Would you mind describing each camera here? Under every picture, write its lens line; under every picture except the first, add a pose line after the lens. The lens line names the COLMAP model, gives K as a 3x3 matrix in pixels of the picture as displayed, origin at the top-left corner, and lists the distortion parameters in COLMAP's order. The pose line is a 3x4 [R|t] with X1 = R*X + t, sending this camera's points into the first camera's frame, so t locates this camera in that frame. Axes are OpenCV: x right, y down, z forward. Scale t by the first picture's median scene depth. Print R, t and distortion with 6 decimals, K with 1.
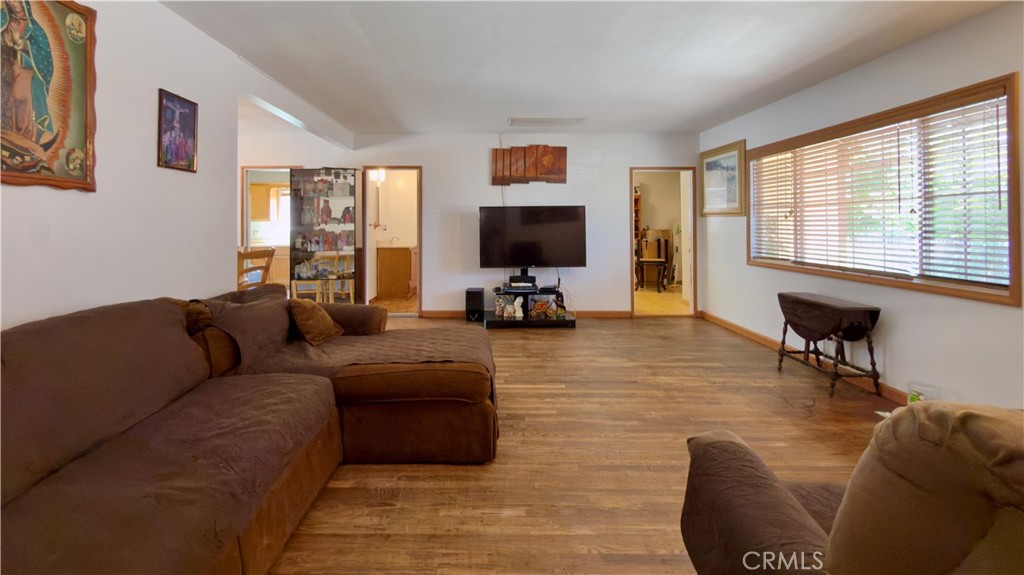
lens RADIAL K [[413.4, 0, 511.3], [0, 413.4, 282.0], [0, 0, 1]] dist [-0.000425, -0.000039]
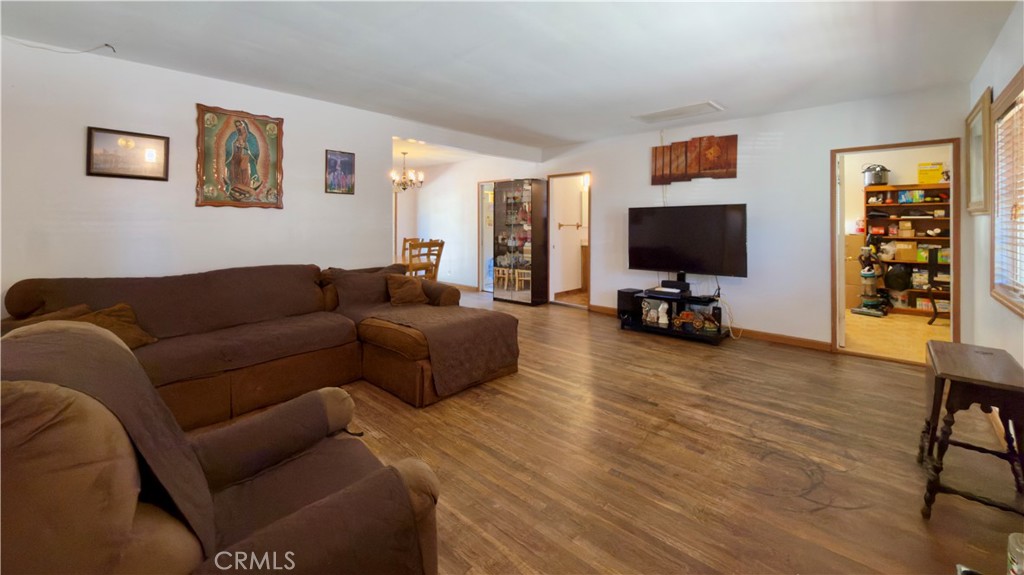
lens RADIAL K [[398.3, 0, 512.0], [0, 398.3, 287.5], [0, 0, 1]] dist [-0.002258, -0.000193]
pose [[0.748901, 0.108234, -0.653784, 0.352345], [-0.095846, 0.993889, 0.054748, -0.015131], [0.655715, 0.021661, 0.754698, 0.084758]]
